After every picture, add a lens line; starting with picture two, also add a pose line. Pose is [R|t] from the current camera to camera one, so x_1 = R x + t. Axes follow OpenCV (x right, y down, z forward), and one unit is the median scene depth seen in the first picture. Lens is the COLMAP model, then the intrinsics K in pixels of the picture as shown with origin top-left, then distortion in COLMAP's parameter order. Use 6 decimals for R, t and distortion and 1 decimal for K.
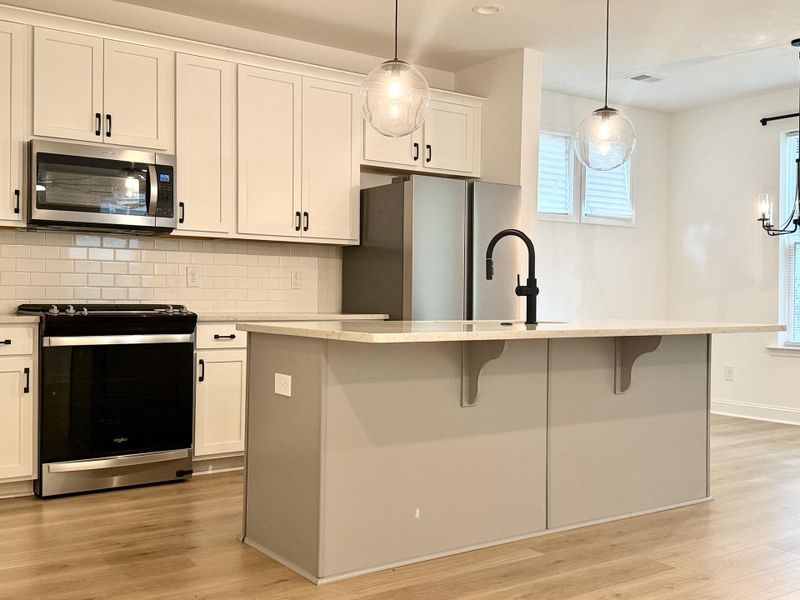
lens RADIAL K [[828.9, 0, 400.0], [0, 828.9, 300.0], [0, 0, 1]] dist [0.083297, -0.020786]
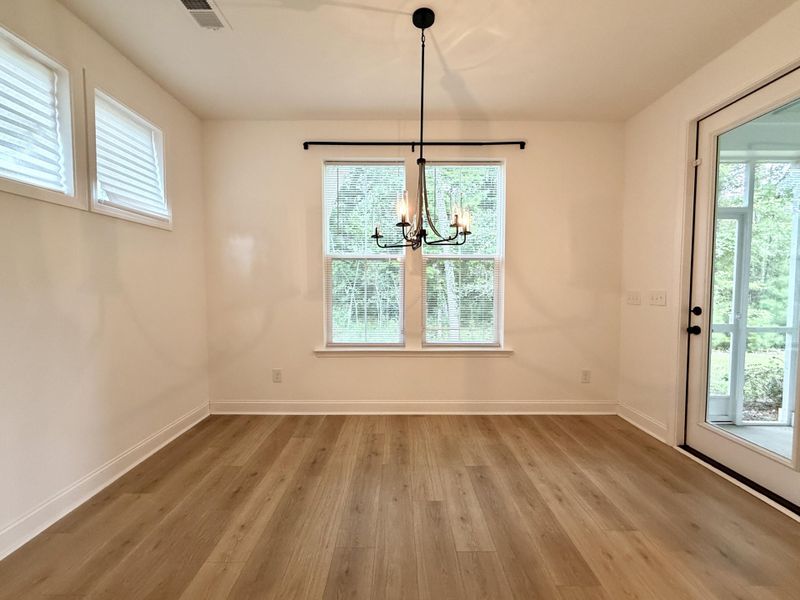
lens RADIAL K [[333.1, 0, 397.6], [0, 333.1, 301.1], [0, 0, 1]] dist [-0.001070, 0.000056]
pose [[0.574529, -0.049626, 0.816978, 0.192919], [0.007629, 0.998442, 0.055284, -0.046659], [-0.818448, -0.025529, 0.574013, 0.908110]]
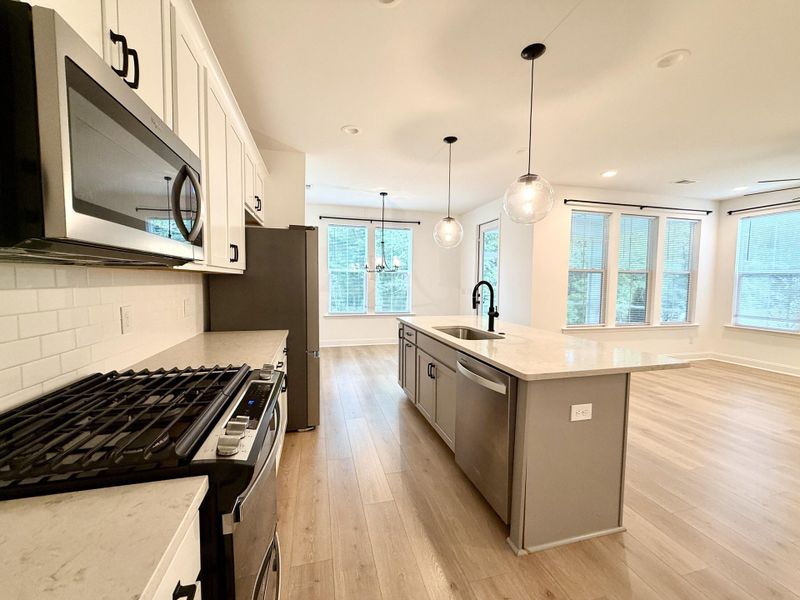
lens RADIAL K [[319.1, 0, 396.3], [0, 319.1, 300.2], [0, 0, 1]] dist [-0.001436, -0.000258]
pose [[0.357205, -0.062396, 0.931940, -0.439760], [-0.003818, 0.997660, 0.068259, -0.066647], [-0.934018, -0.027941, 0.356131, 0.689554]]
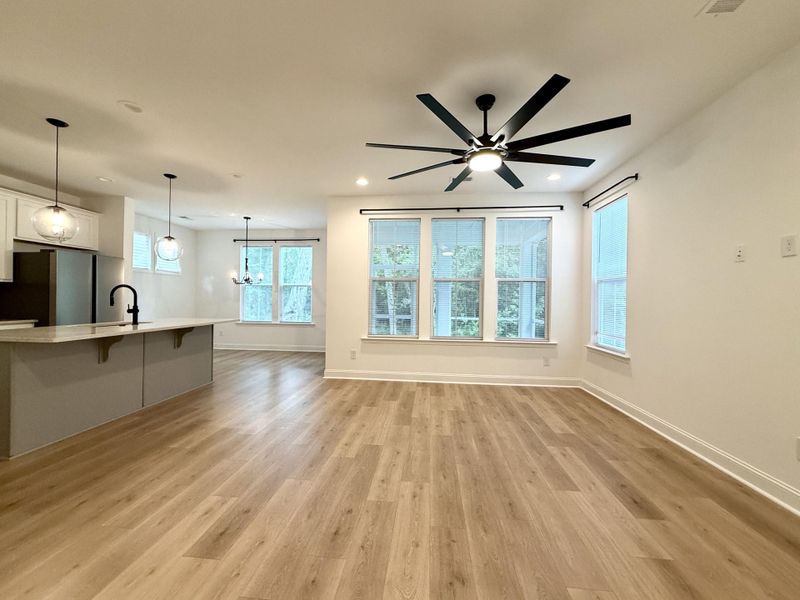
lens RADIAL K [[331.5, 0, 398.2], [0, 331.5, 298.6], [0, 0, 1]] dist [-0.000278, -0.000118]
pose [[0.652072, 0.000003, 0.758157, -0.053907], [-0.003486, 0.999989, 0.002994, -0.038049], [-0.758149, -0.004595, 0.652065, -0.152119]]
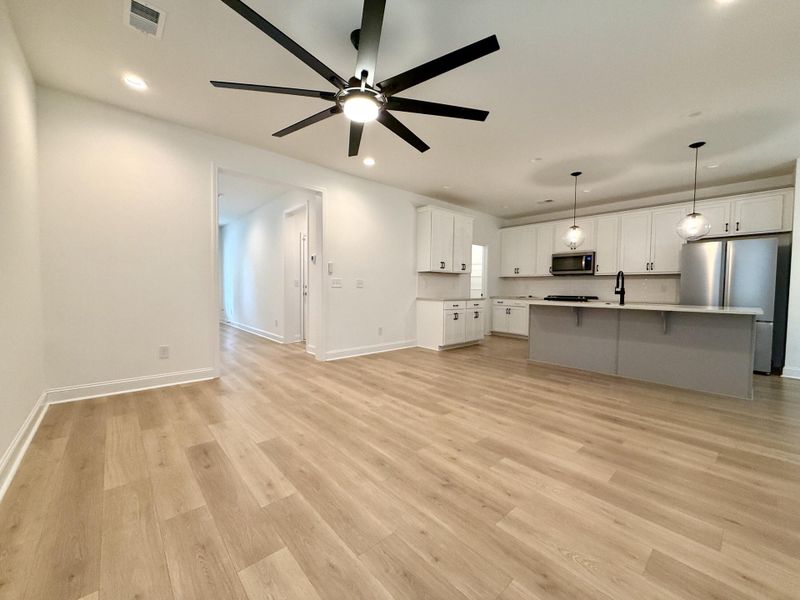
lens RADIAL K [[319.1, 0, 396.3], [0, 319.1, 300.2], [0, 0, 1]] dist [-0.001436, -0.000258]
pose [[0.111646, 0.030553, -0.993278, 0.845474], [-0.015006, 0.999465, 0.029056, -0.003591], [0.993635, 0.011661, 0.112045, 0.079362]]
